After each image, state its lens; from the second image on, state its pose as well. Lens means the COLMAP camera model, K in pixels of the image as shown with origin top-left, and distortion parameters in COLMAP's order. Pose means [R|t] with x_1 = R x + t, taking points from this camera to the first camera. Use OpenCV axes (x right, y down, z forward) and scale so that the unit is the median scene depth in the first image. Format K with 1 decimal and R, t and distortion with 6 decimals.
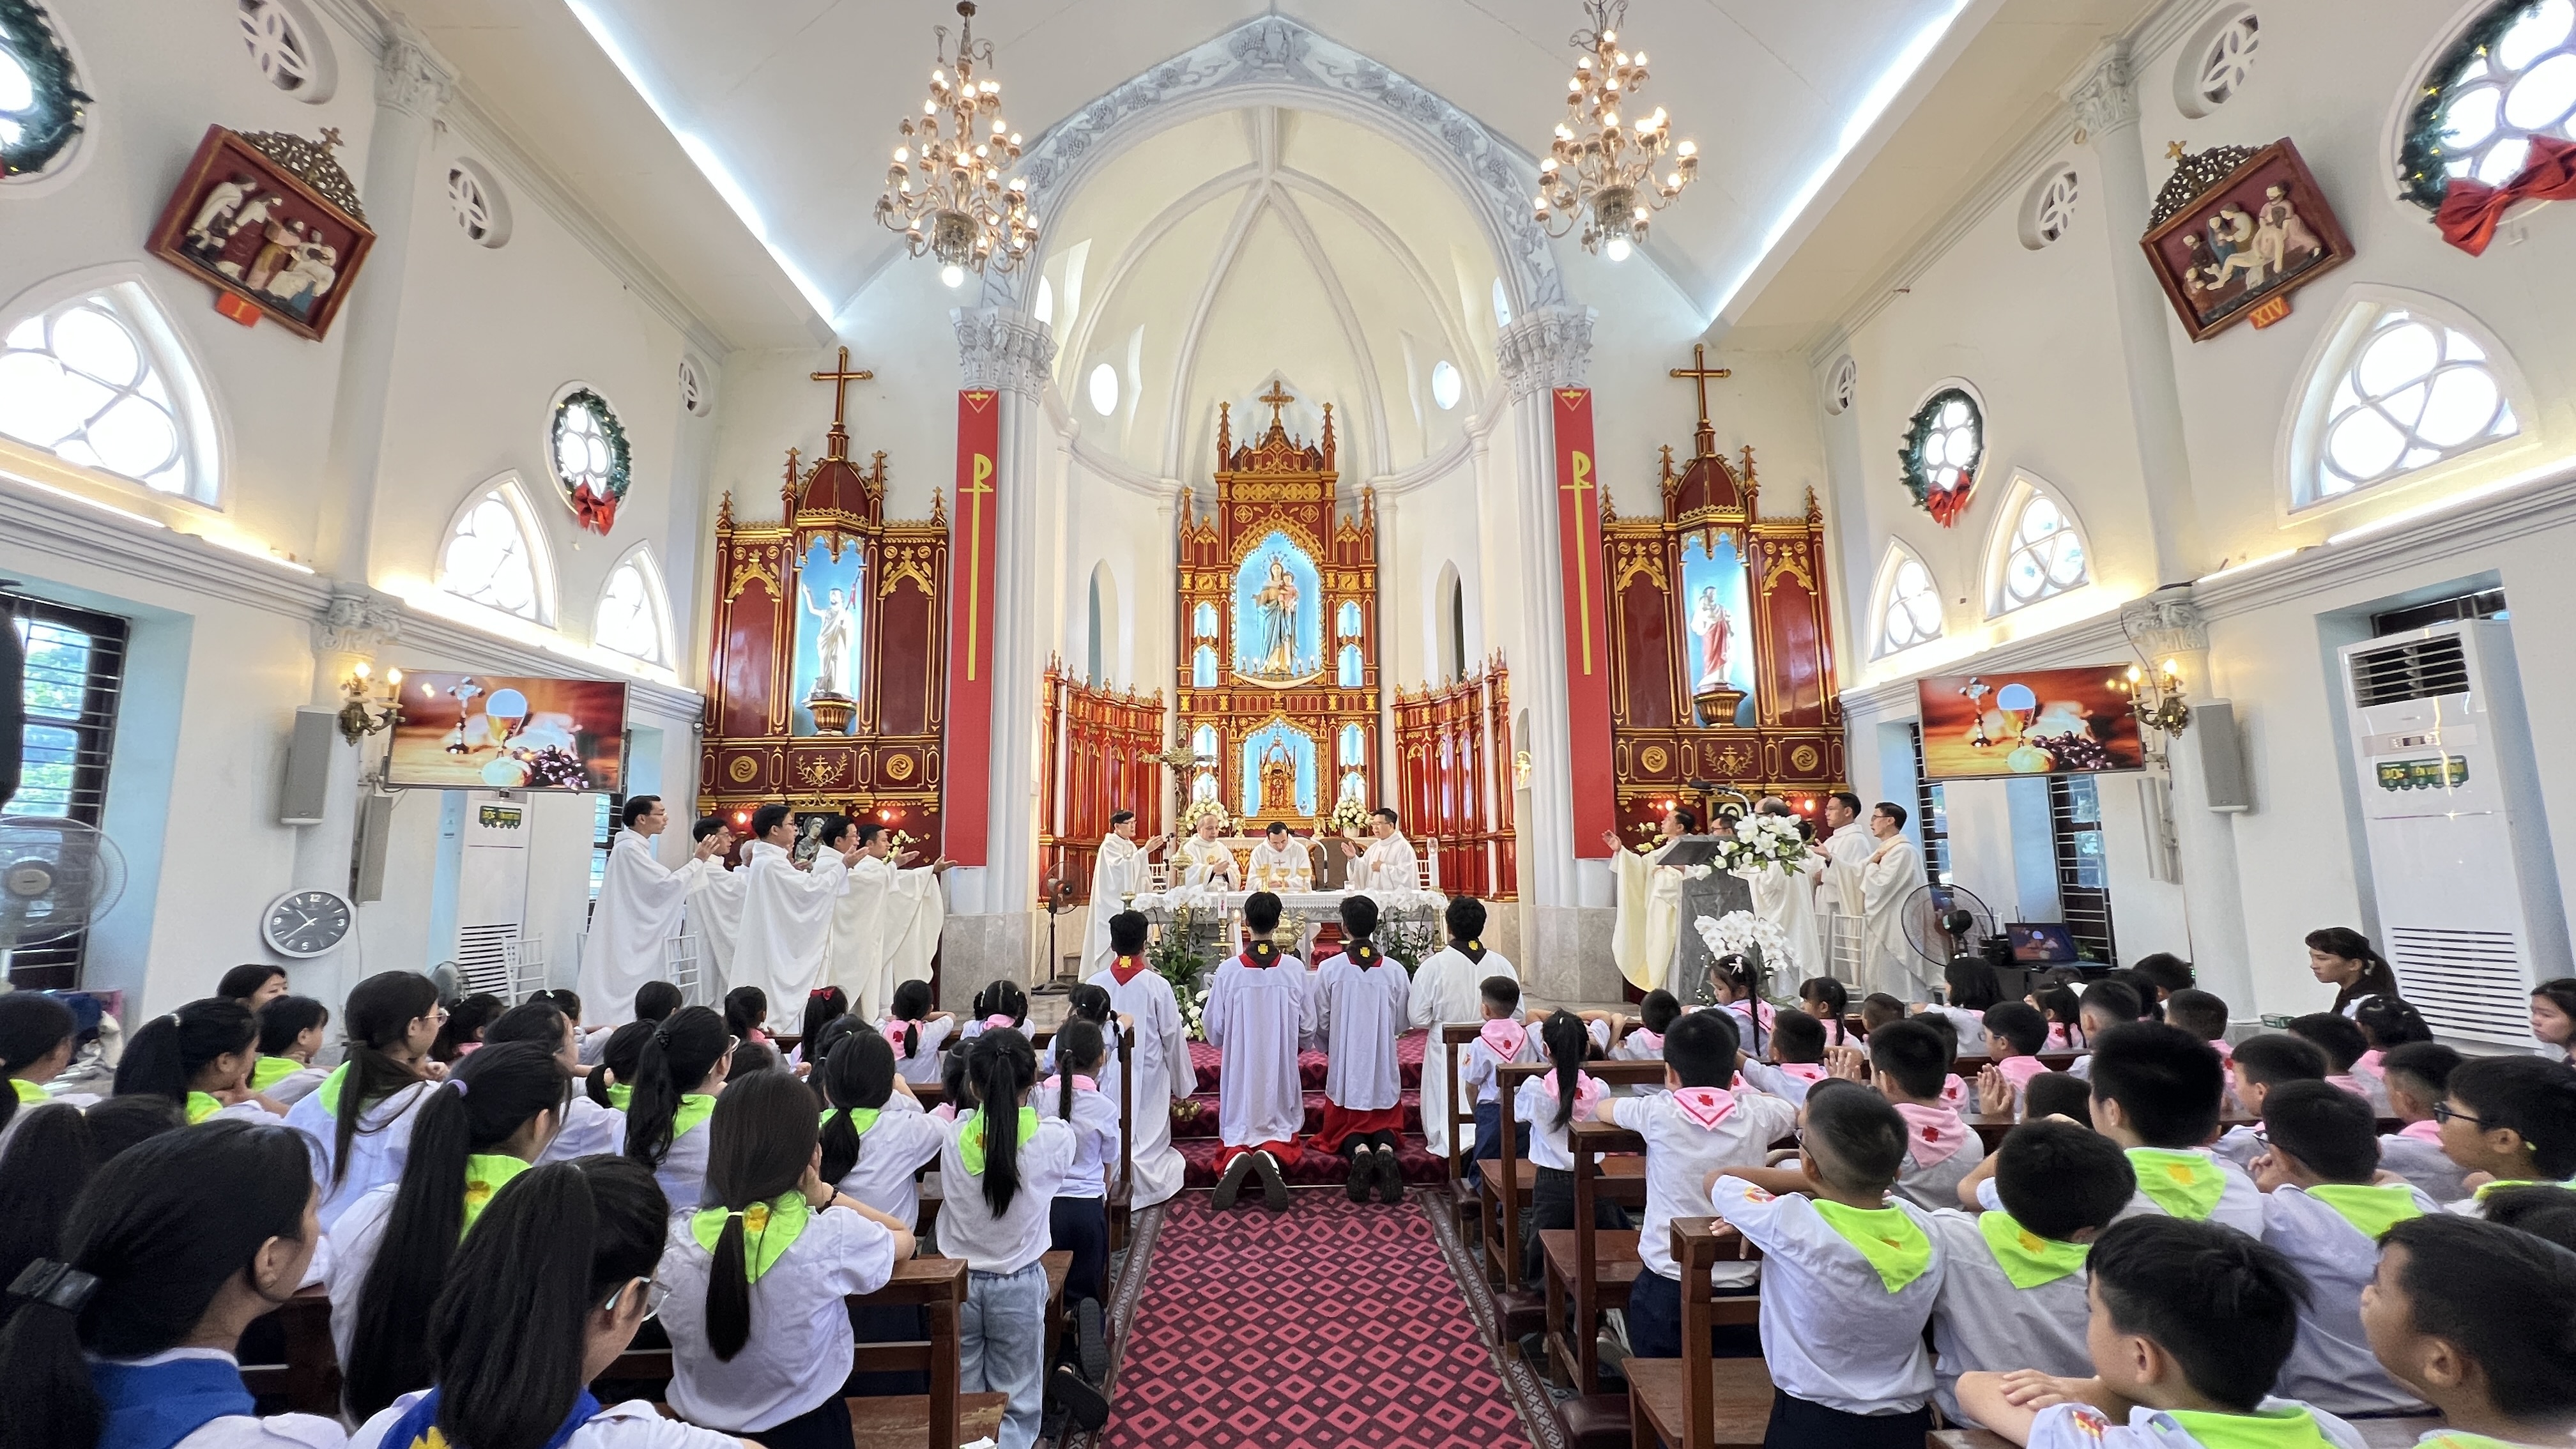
lens RADIAL K [[1039.8, 0, 1289.0], [0, 1039.8, 725.6], [0, 0, 1]] dist [-0.001723, 0.001614]
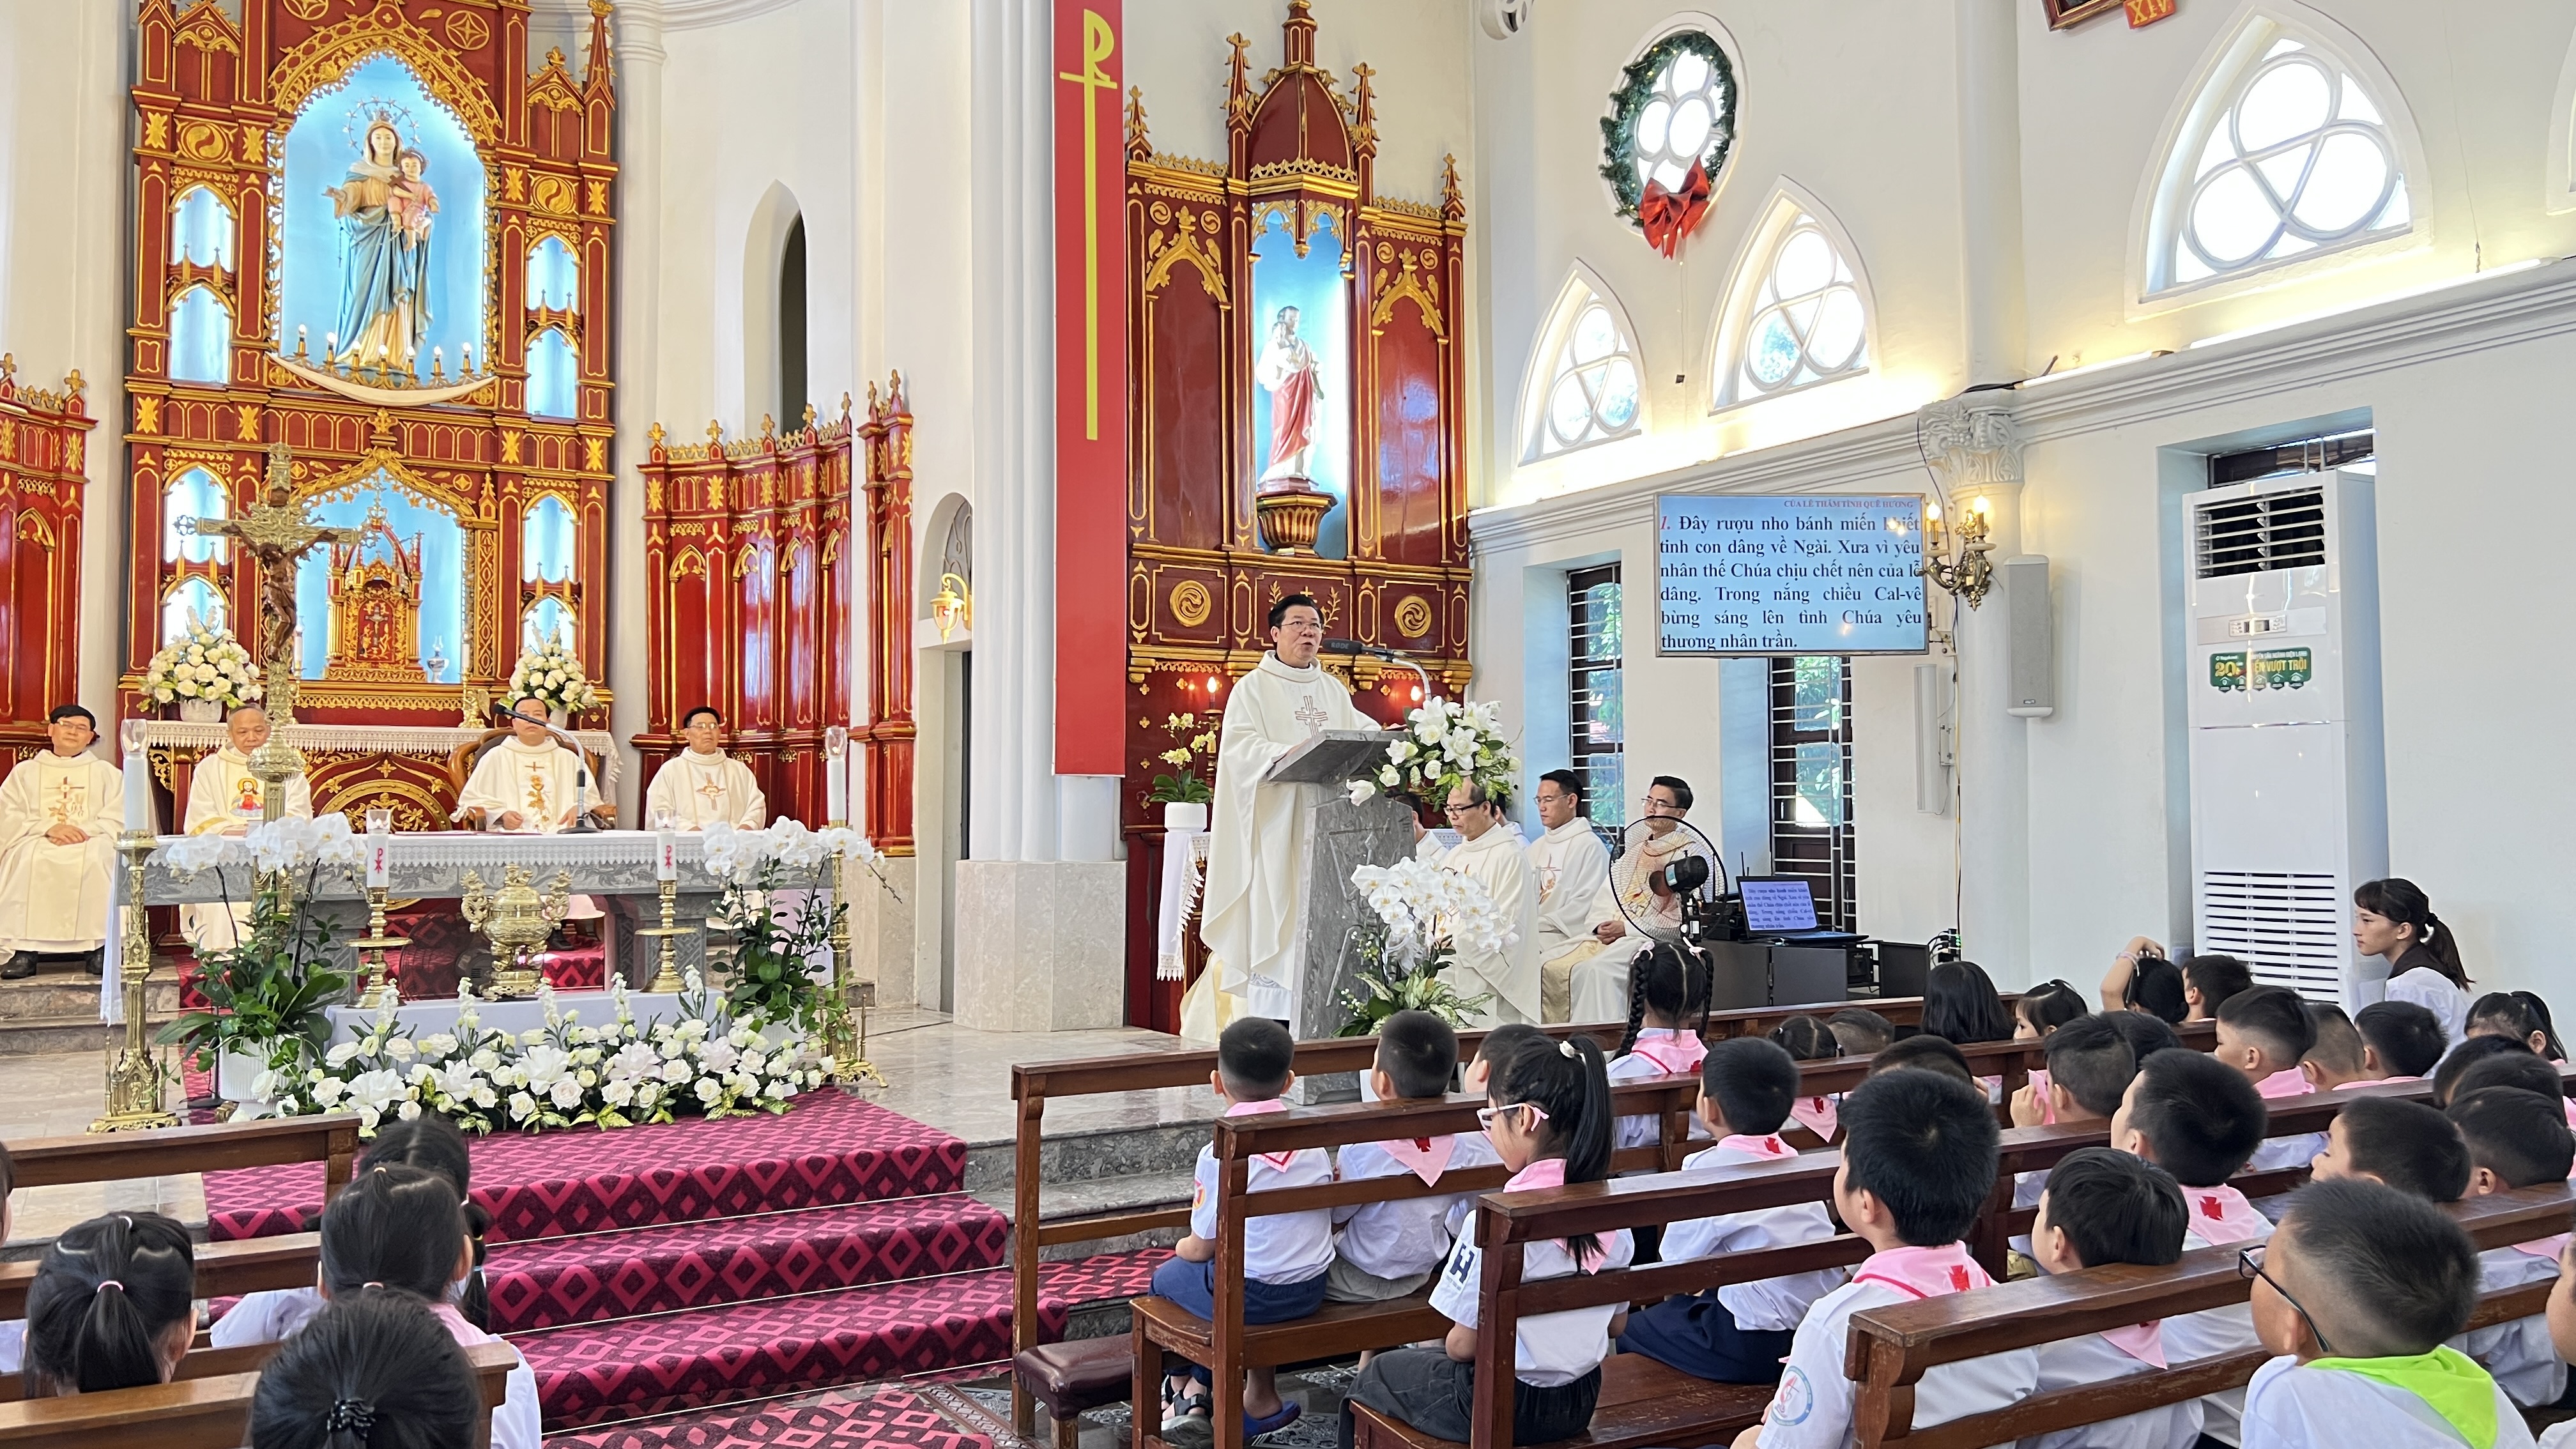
lens RADIAL K [[1956.7, 0, 1290.3], [0, 1956.7, 727.0], [0, 0, 1]] dist [0.064258, -0.077970]
pose [[0.871725, 0.029159, 0.489127, -0.117662], [-0.073955, 0.994622, 0.072508, 0.018404], [-0.484383, -0.099380, 0.869193, 0.044539]]
